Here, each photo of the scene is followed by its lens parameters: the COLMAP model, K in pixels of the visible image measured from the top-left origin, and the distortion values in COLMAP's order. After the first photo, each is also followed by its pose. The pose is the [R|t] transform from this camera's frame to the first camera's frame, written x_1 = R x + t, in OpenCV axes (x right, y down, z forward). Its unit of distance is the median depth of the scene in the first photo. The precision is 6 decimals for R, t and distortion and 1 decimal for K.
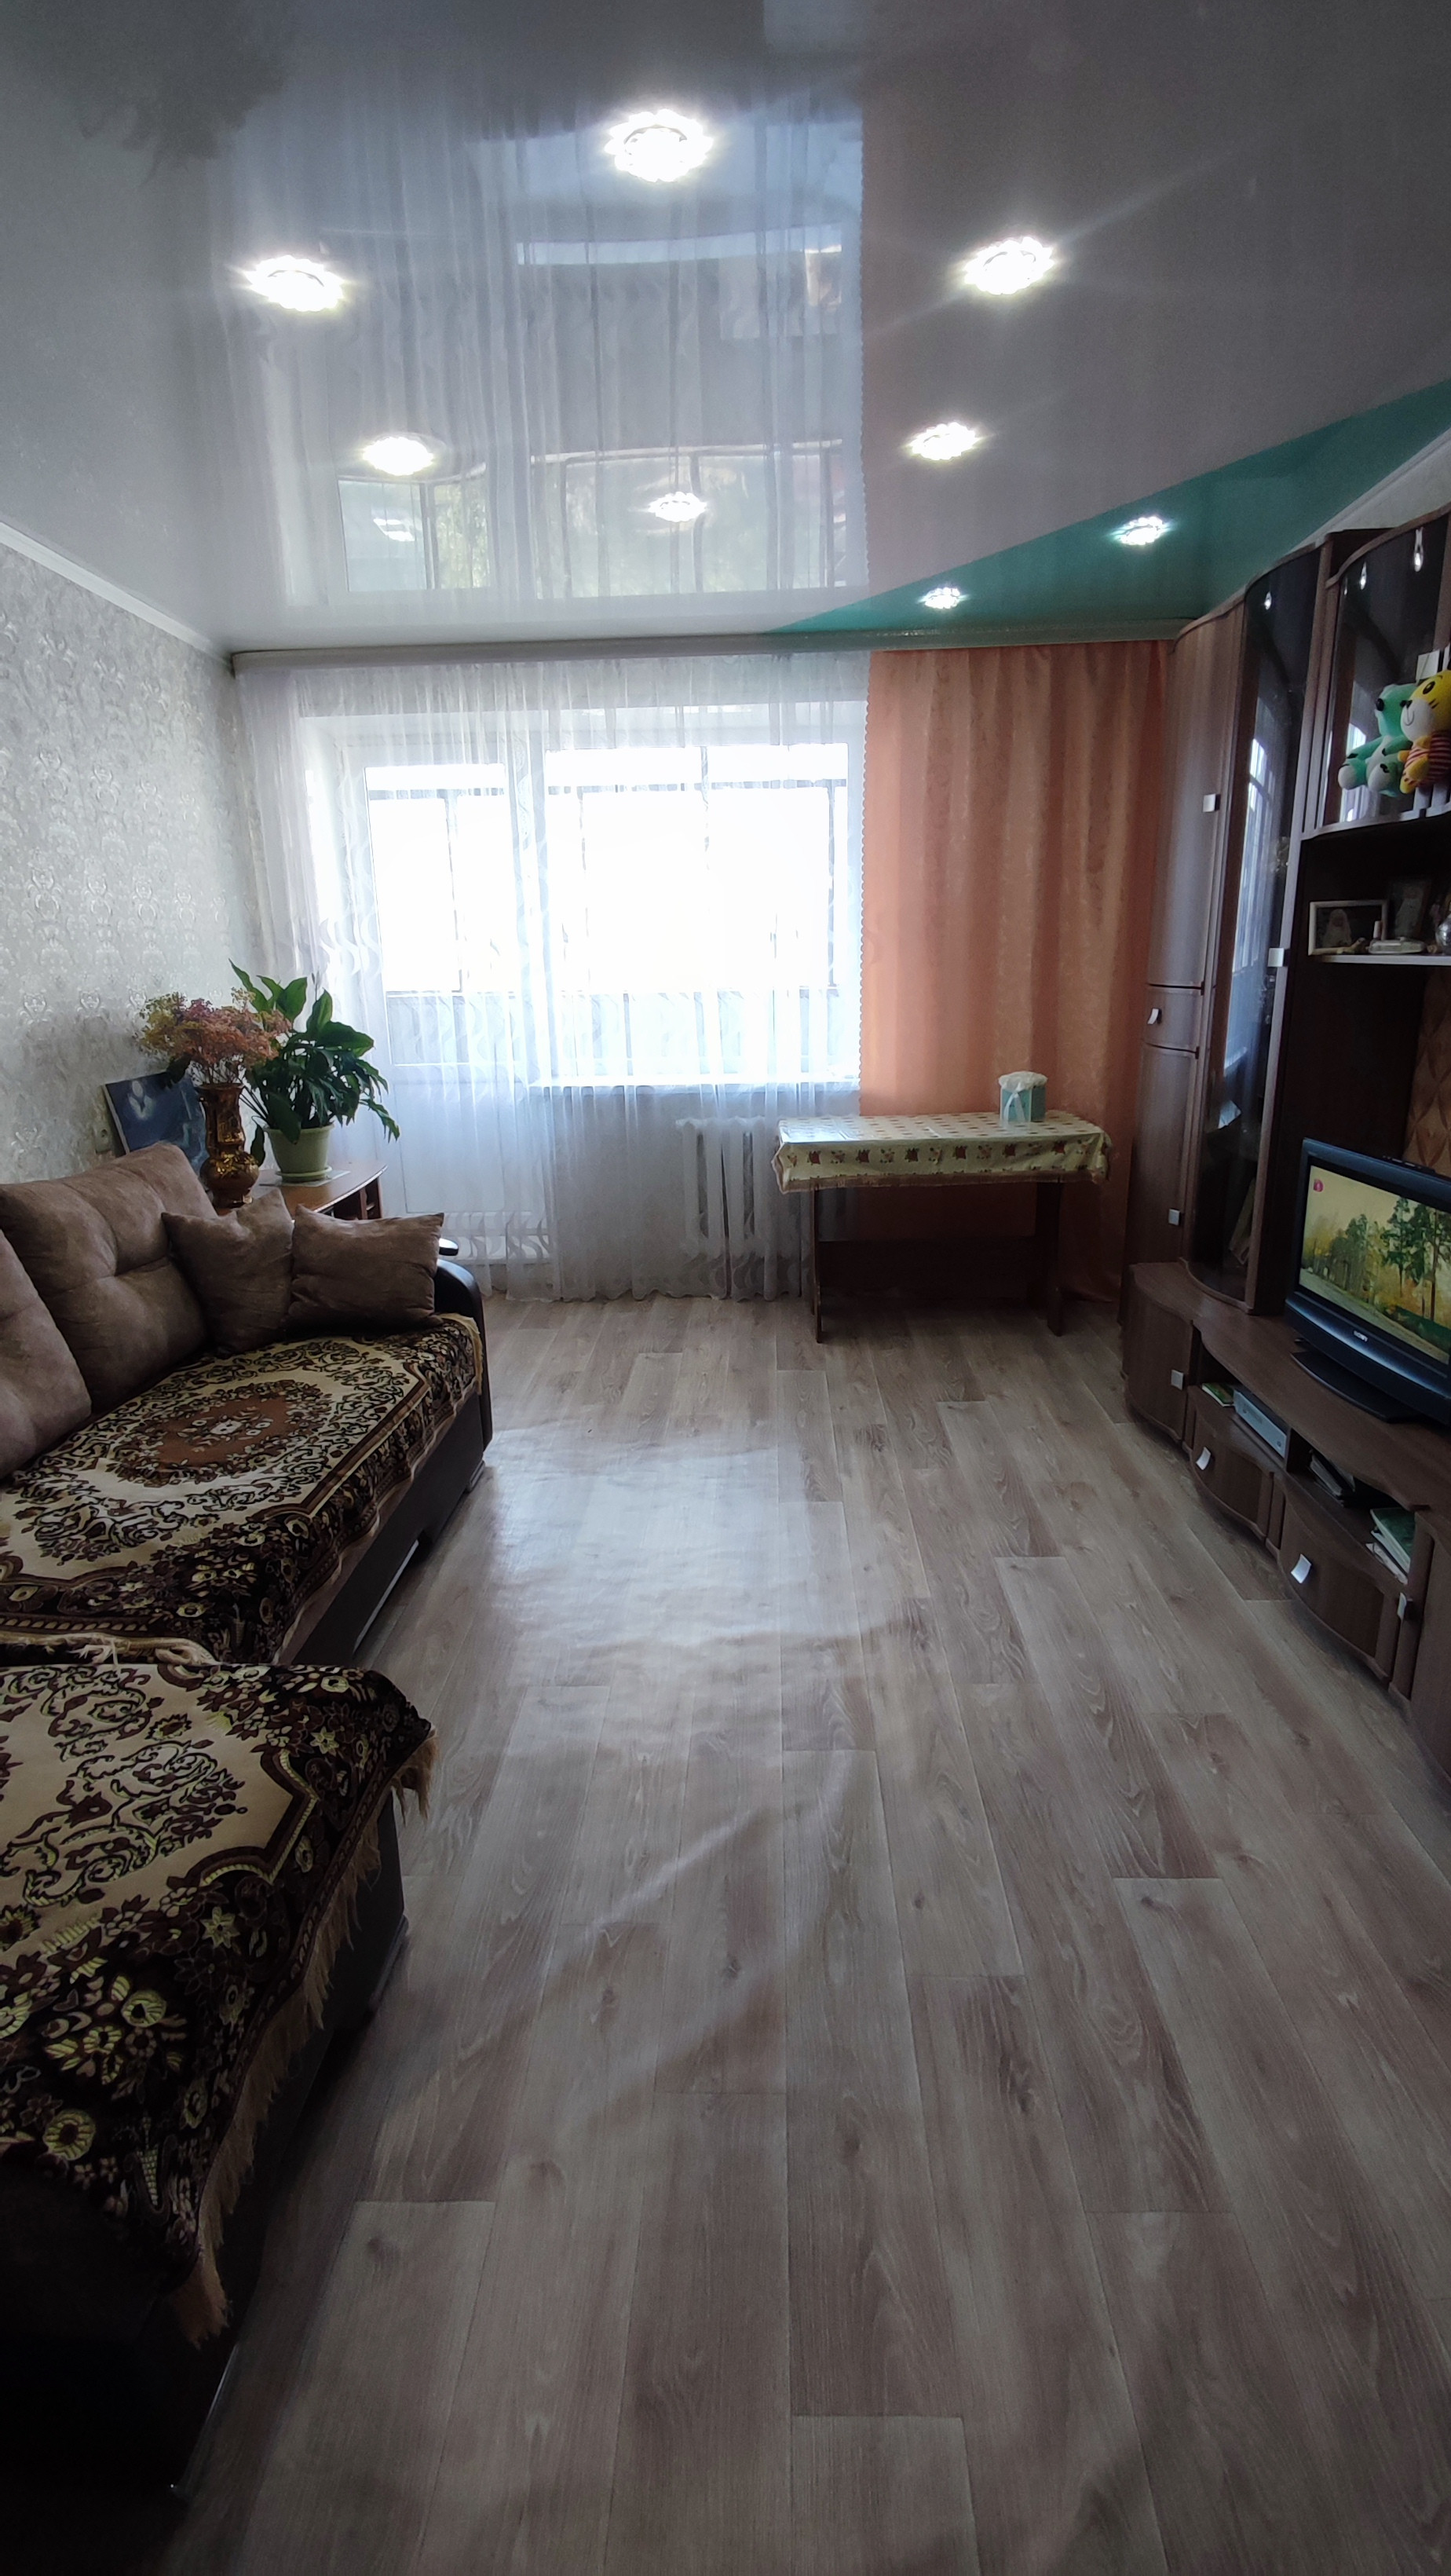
lens RADIAL K [[1177.0, 0, 725.5], [0, 1177.0, 1288.0], [0, 0, 1]] dist [0.000770, -0.004837]
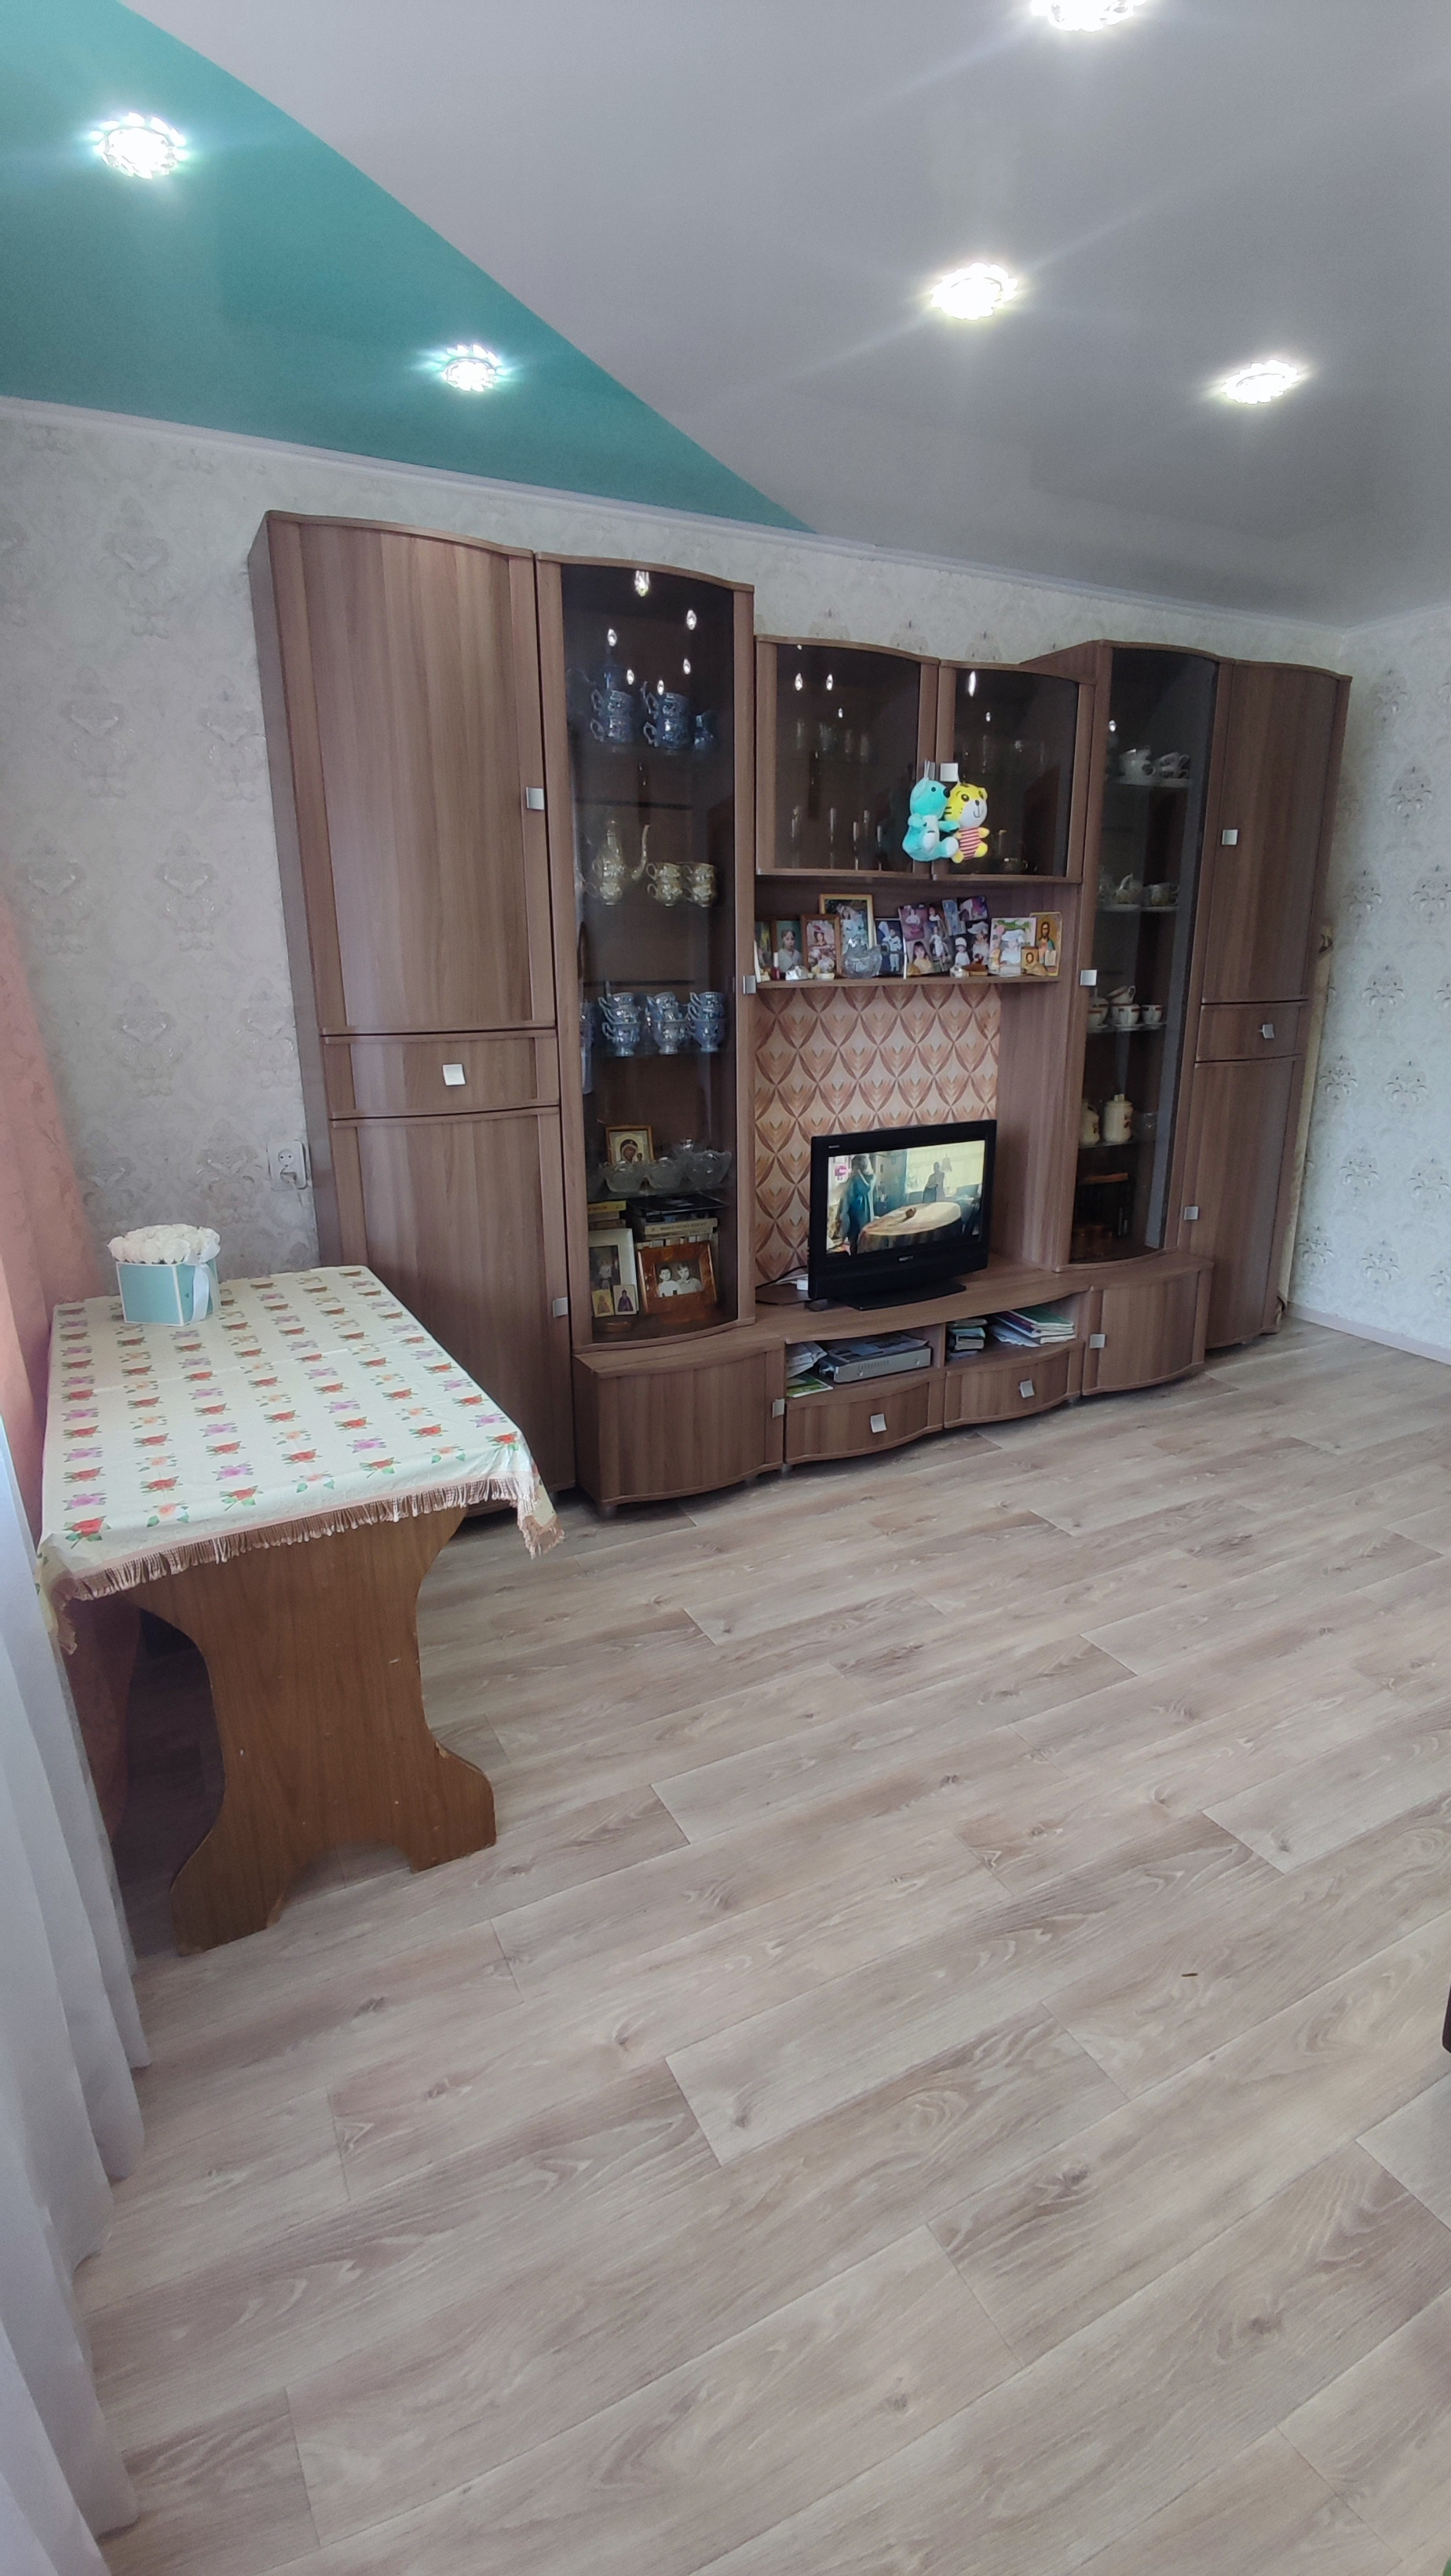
lens RADIAL K [[1178.1, 0, 725.5], [0, 1178.1, 1288.0], [0, 0, 1]] dist [-0.002761, -0.004477]
pose [[-0.492455, -0.203715, 0.846161, -0.480170], [0.261051, 0.892884, 0.366892, -0.452113], [-0.830265, 0.401569, -0.386525, 1.615570]]
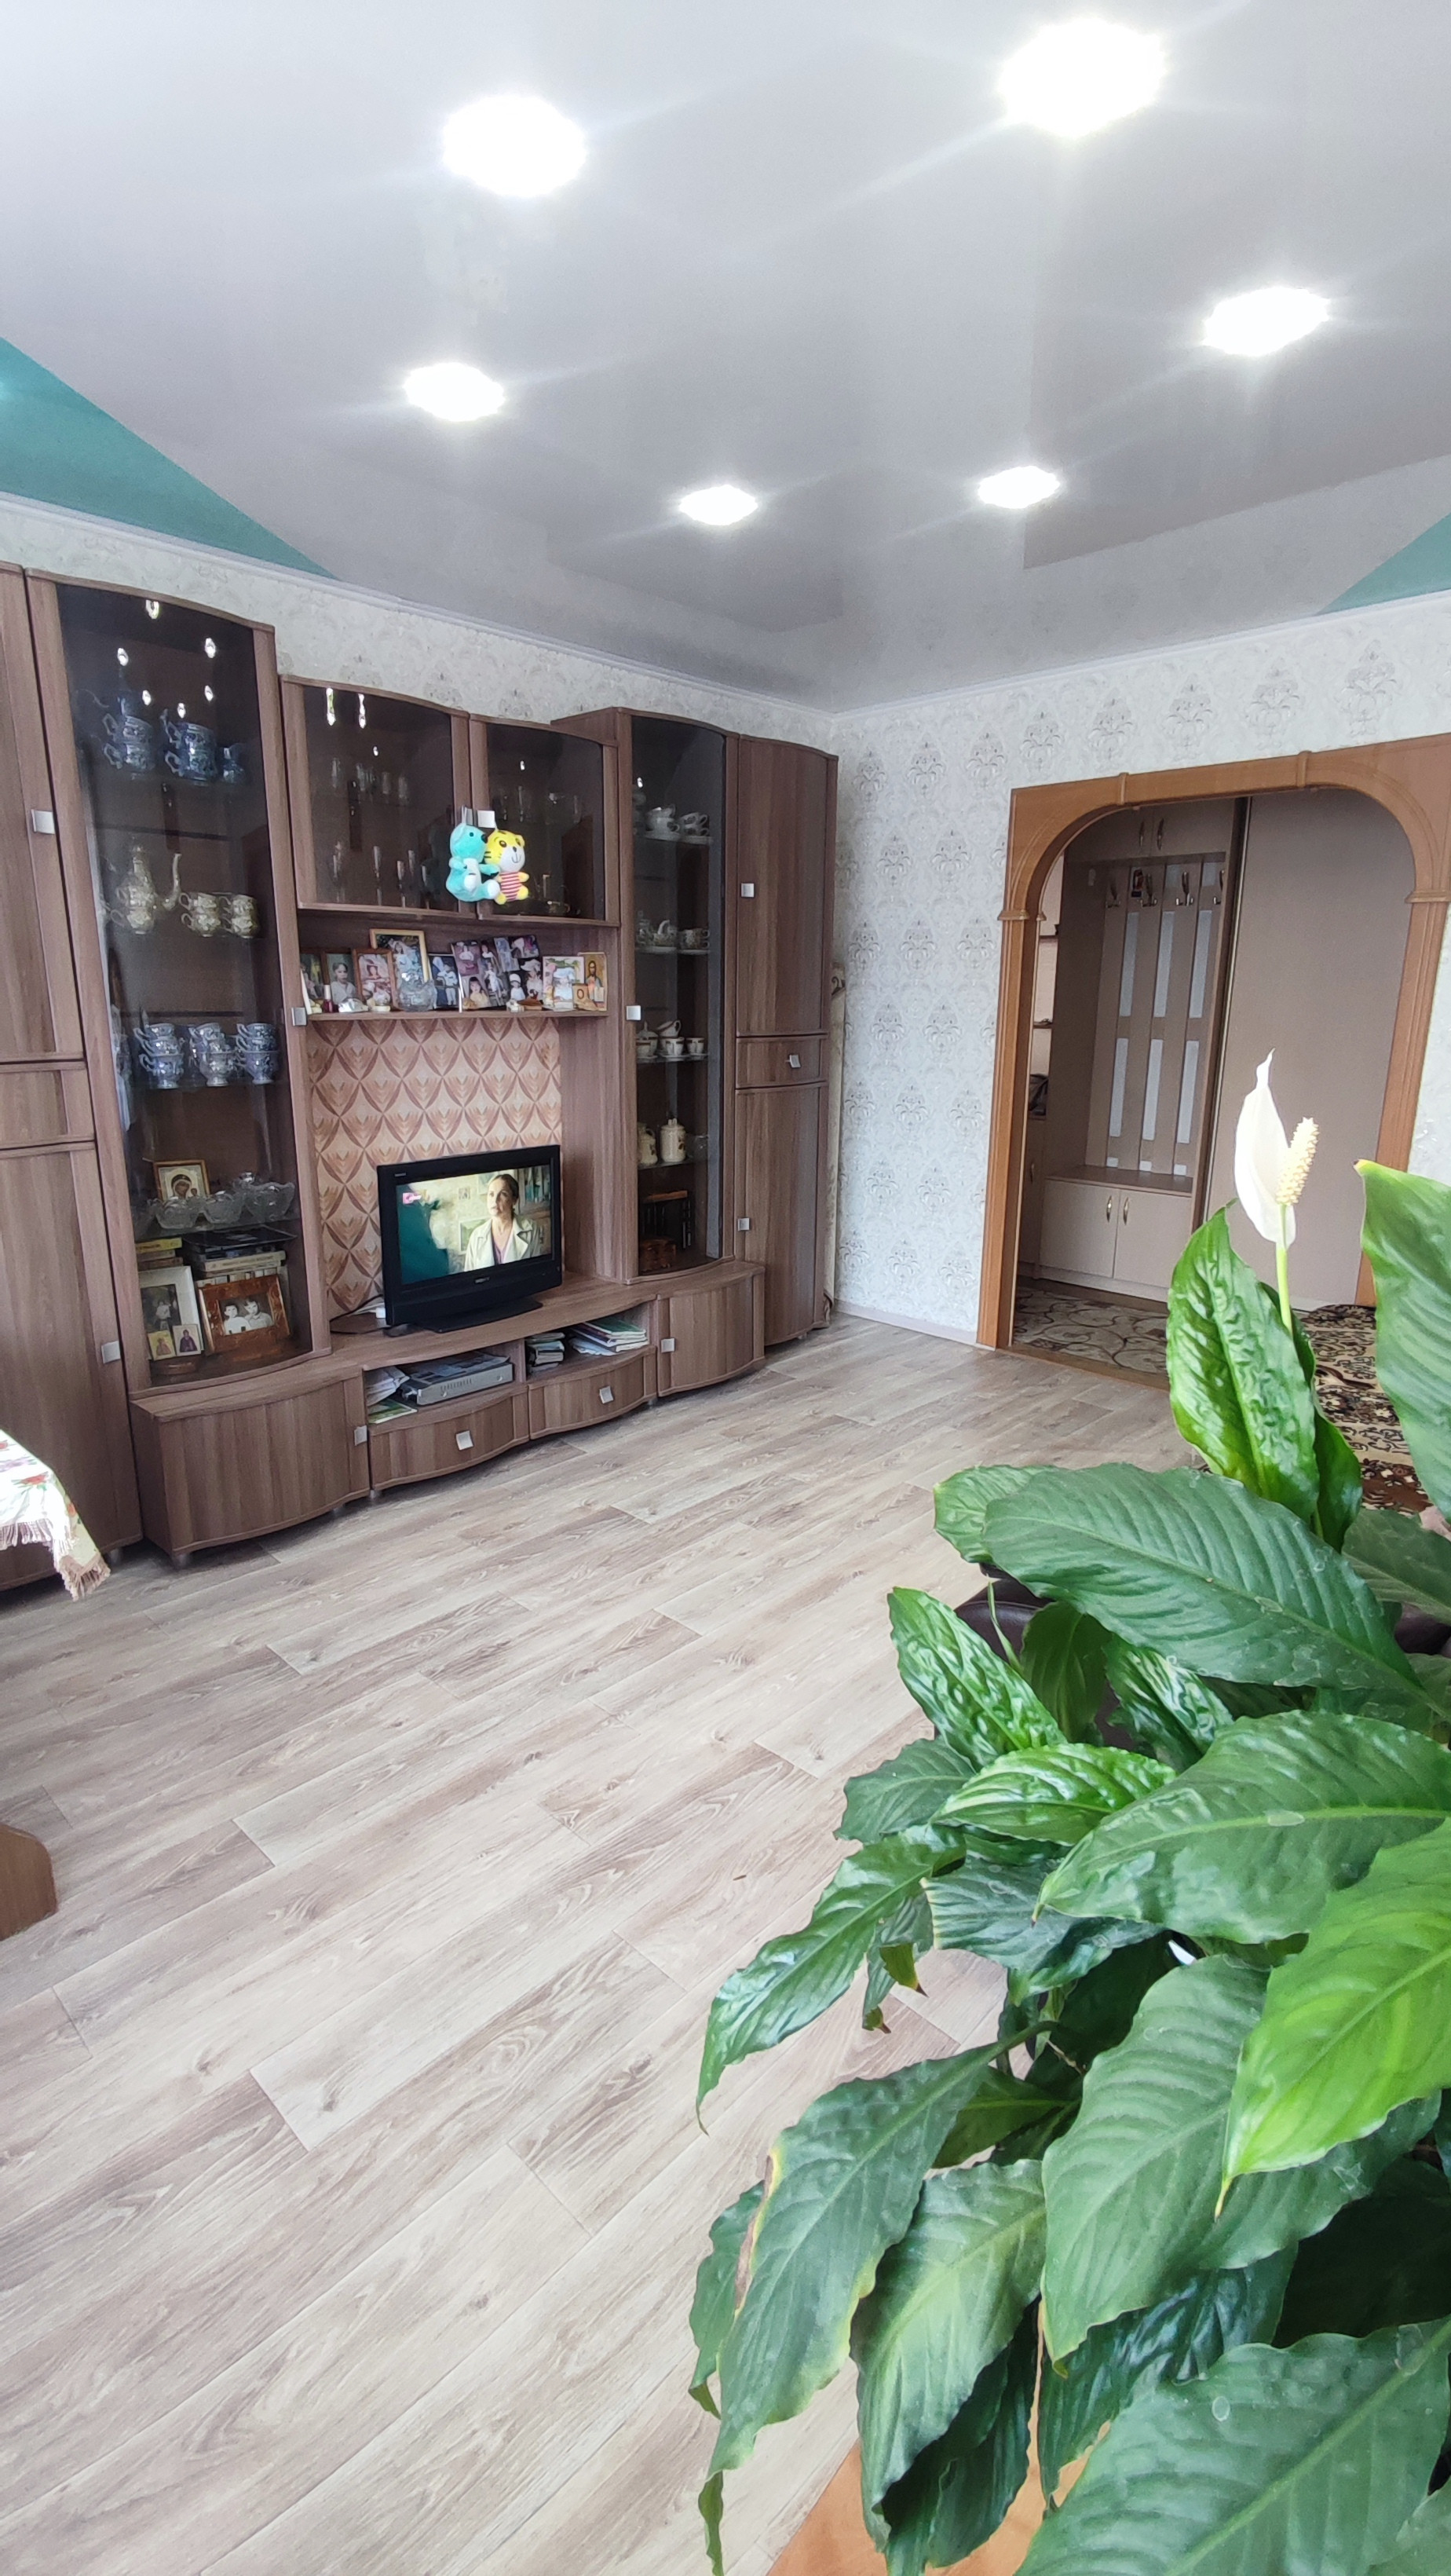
lens RADIAL K [[1177.0, 0, 725.5], [0, 1177.0, 1288.0], [0, 0, 1]] dist [0.000770, -0.004837]
pose [[-0.748169, -0.140443, 0.648474, -0.555073], [0.196130, 0.886856, 0.418354, -0.453555], [-0.633858, 0.440185, -0.635973, 1.619536]]
